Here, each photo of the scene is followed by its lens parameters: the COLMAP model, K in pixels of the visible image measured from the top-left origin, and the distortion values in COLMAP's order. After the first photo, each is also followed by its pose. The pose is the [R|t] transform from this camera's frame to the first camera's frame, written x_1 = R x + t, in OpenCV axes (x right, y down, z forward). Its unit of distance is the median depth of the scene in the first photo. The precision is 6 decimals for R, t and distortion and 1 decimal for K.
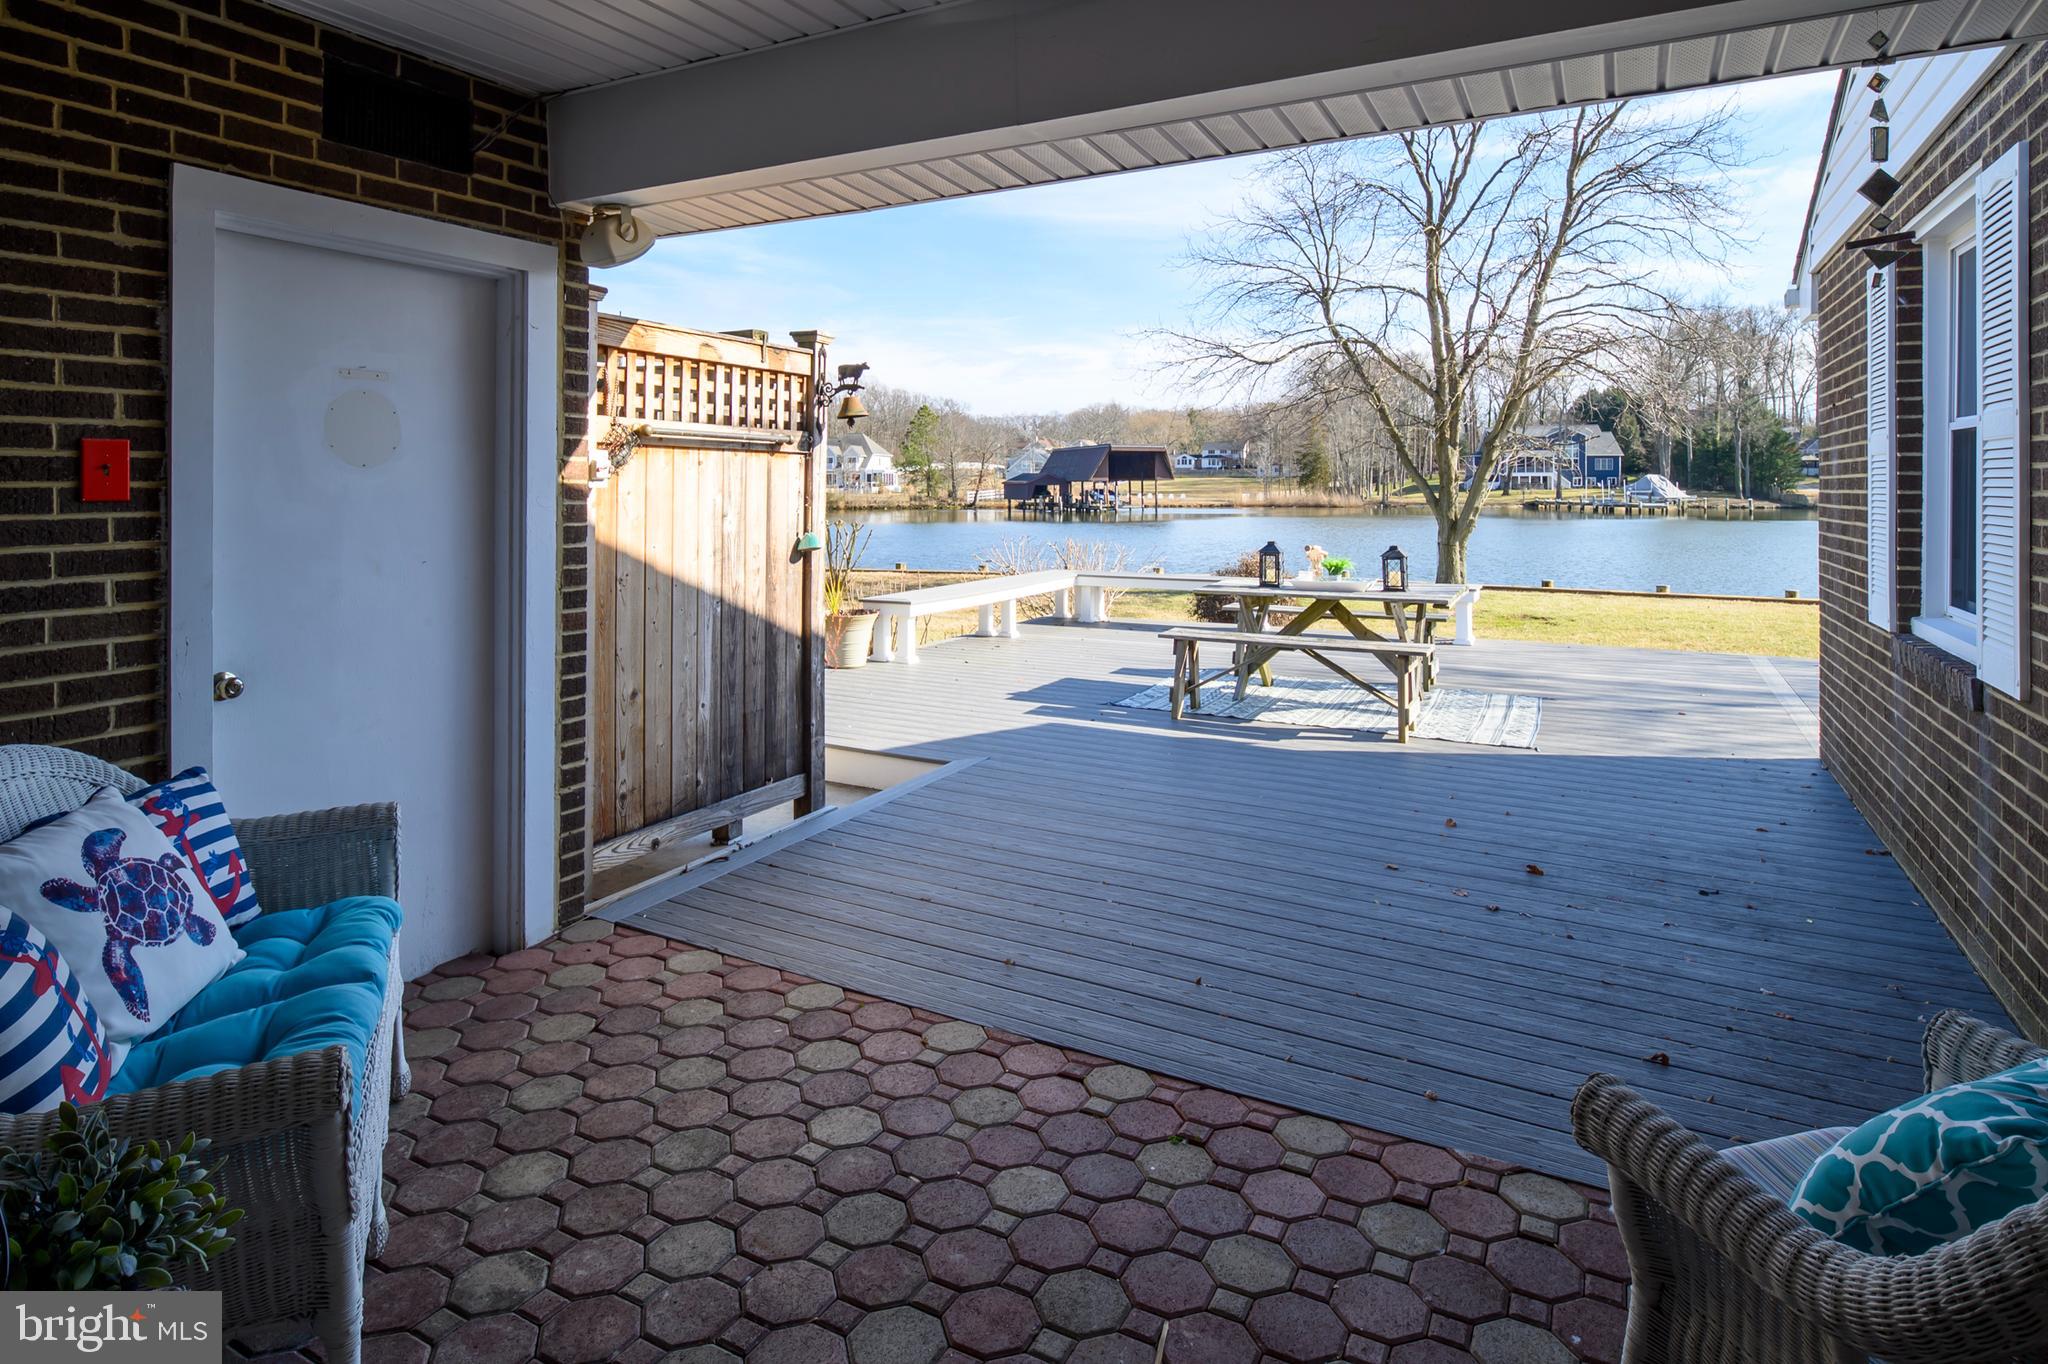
lens RADIAL K [[1105.7, 0, 1029.0], [0, 1105.7, 481.0], [0, 0, 1]] dist [-0.003403, -0.002868]
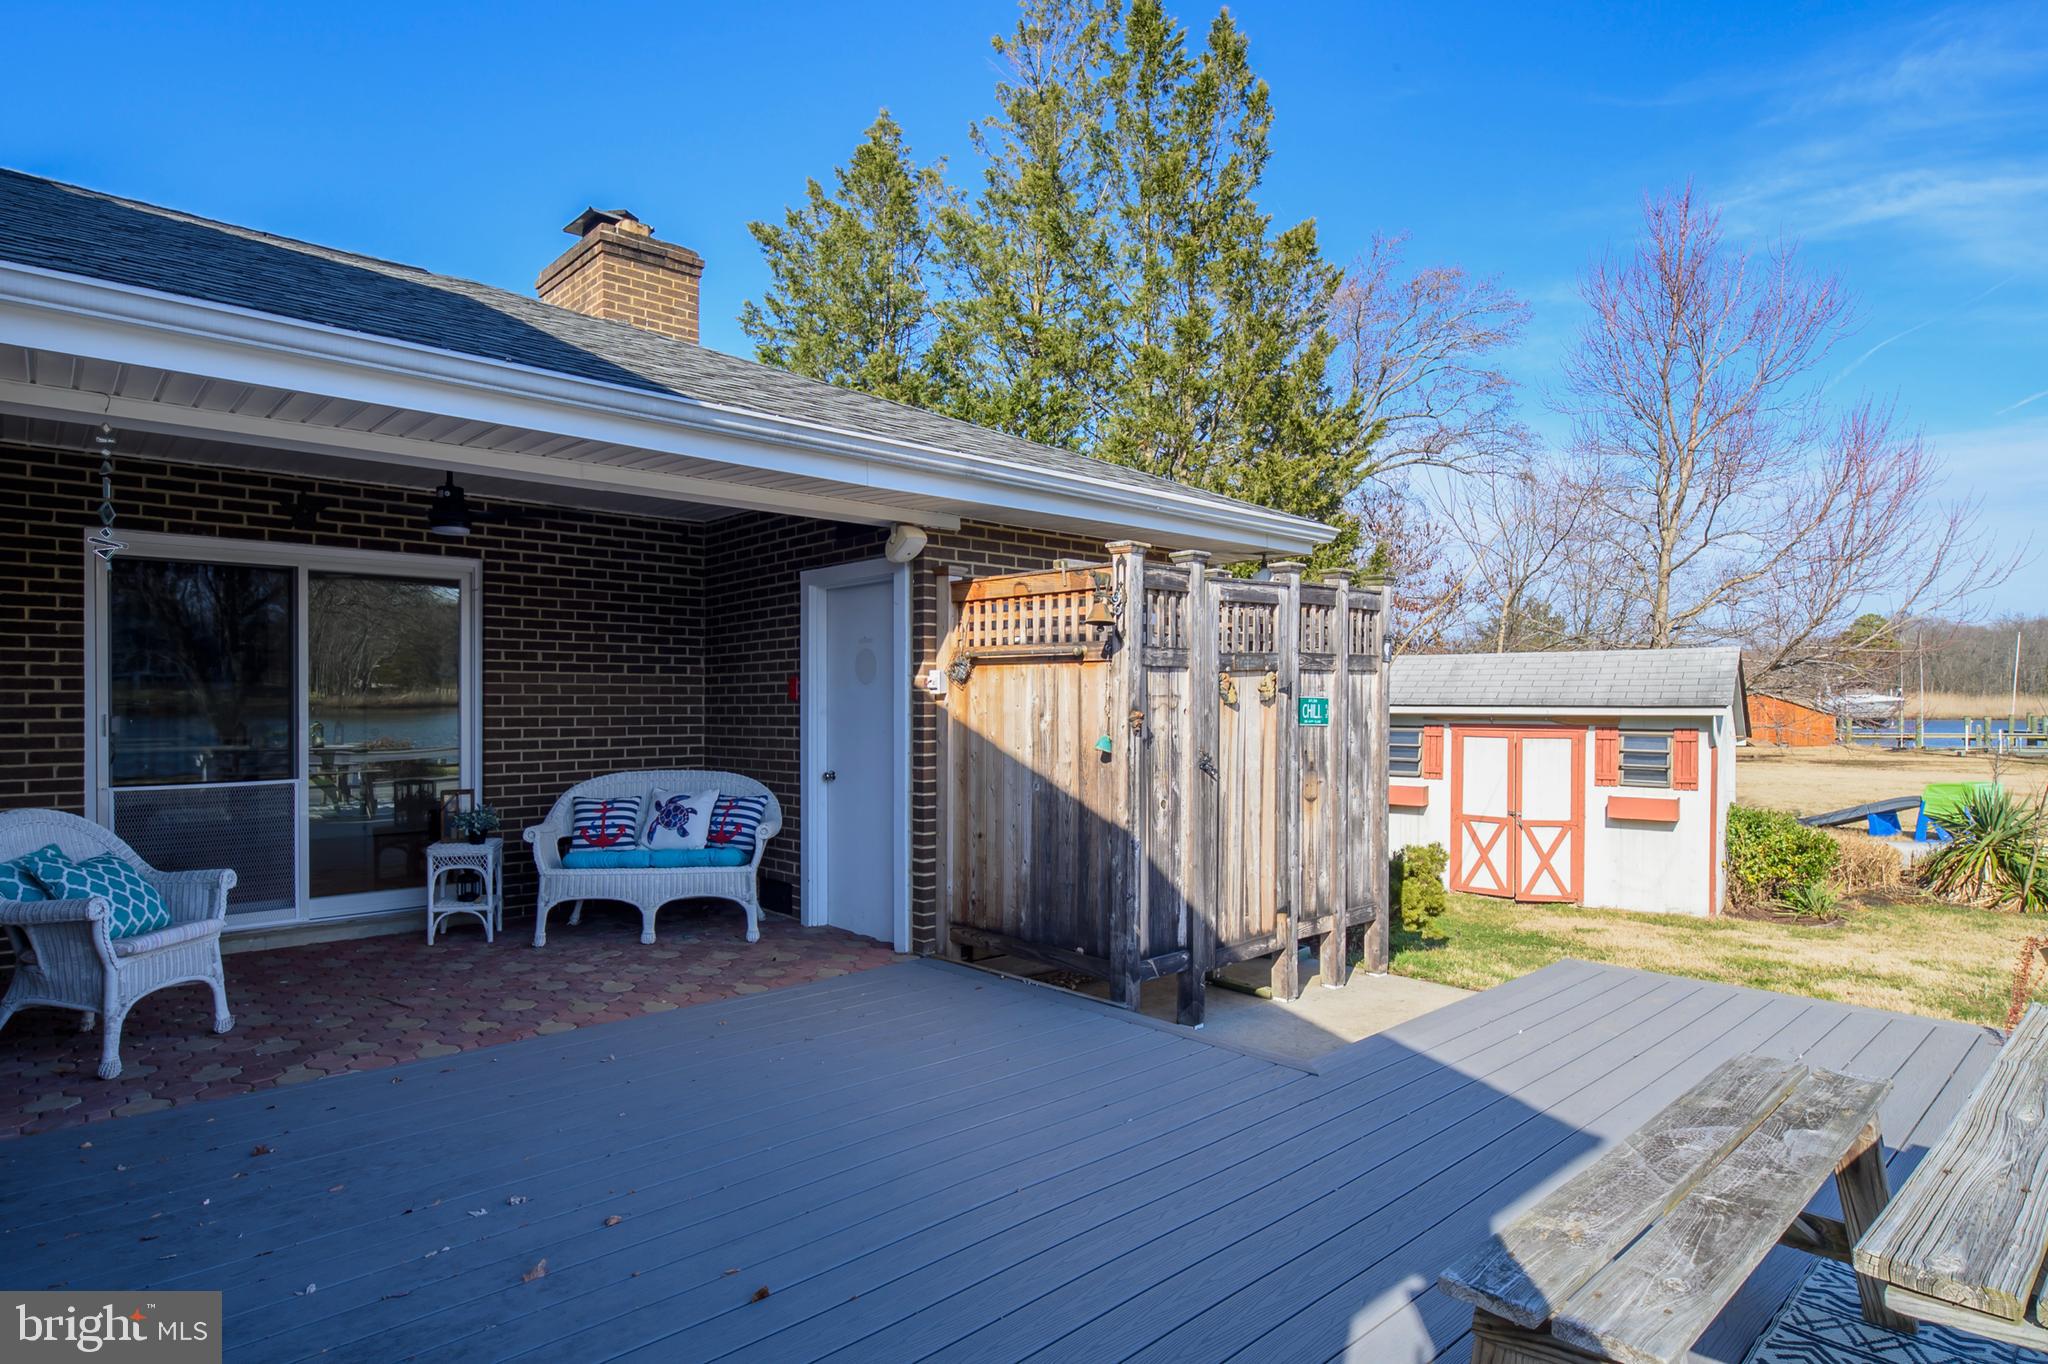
lens RADIAL K [[1105.7, 0, 1025.1], [0, 1105.7, 692.4], [0, 0, 1]] dist [-0.003403, -0.002868]
pose [[-0.323488, -0.001437, -0.946231, 0.899499], [0.008360, 0.999955, -0.004377, 0.009964], [0.946195, -0.009326, -0.323461, 1.360790]]
